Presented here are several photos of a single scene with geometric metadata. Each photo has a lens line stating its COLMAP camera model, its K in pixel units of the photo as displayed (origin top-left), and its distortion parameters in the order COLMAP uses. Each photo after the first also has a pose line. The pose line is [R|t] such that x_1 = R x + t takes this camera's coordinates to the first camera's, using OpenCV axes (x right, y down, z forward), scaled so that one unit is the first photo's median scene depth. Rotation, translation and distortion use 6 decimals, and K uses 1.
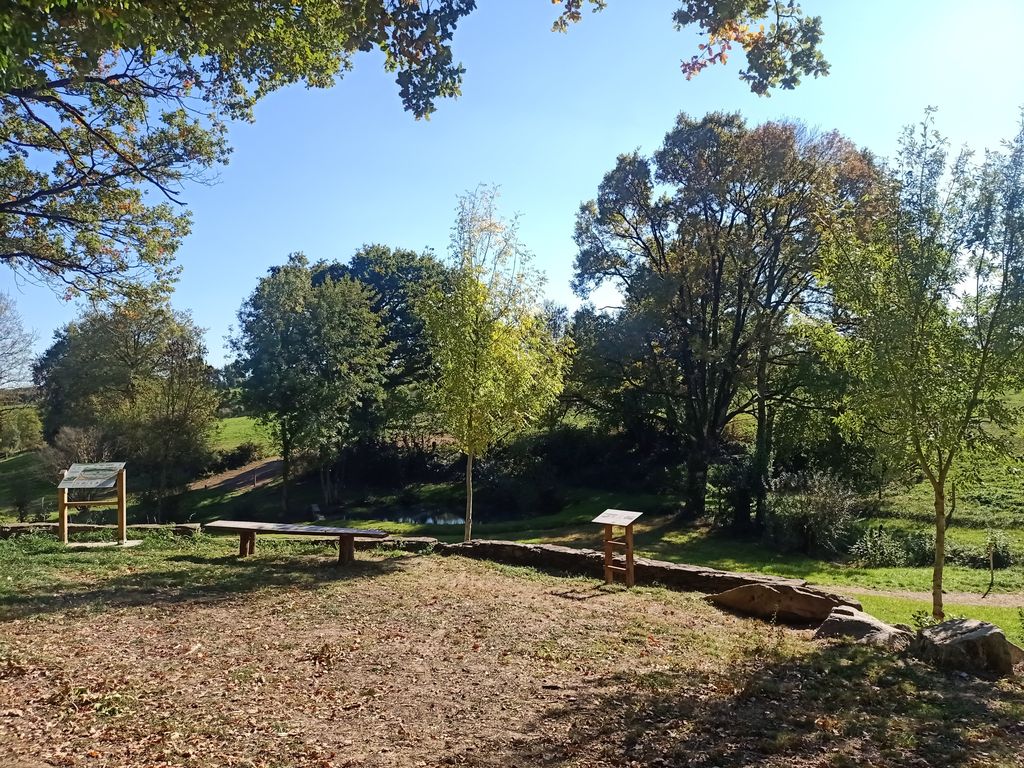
lens RADIAL K [[758.0, 0, 512.0], [0, 758.0, 384.0], [0, 0, 1]] dist [-0.000094, -0.002522]
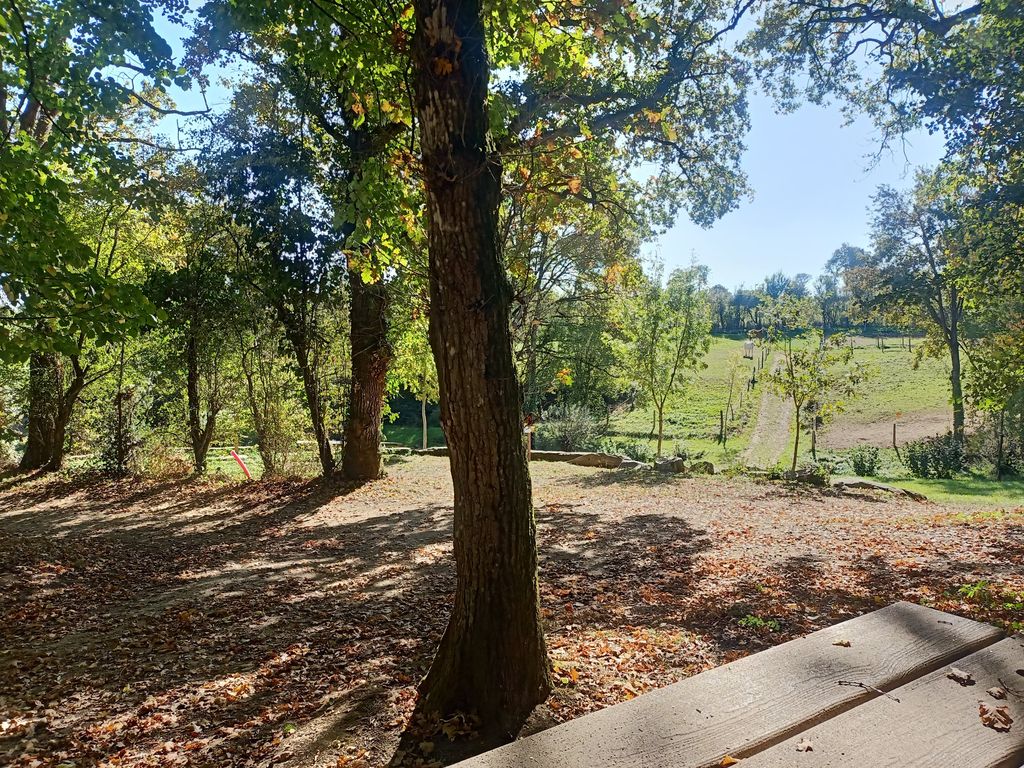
lens RADIAL K [[758.0, 0, 512.0], [0, 758.0, 384.0], [0, 0, 1]] dist [-0.000094, -0.002522]
pose [[0.939859, -0.017787, 0.341099, -0.178718], [-0.010110, 0.996757, 0.079833, -0.034202], [-0.341413, -0.078481, 0.936631, -0.278944]]
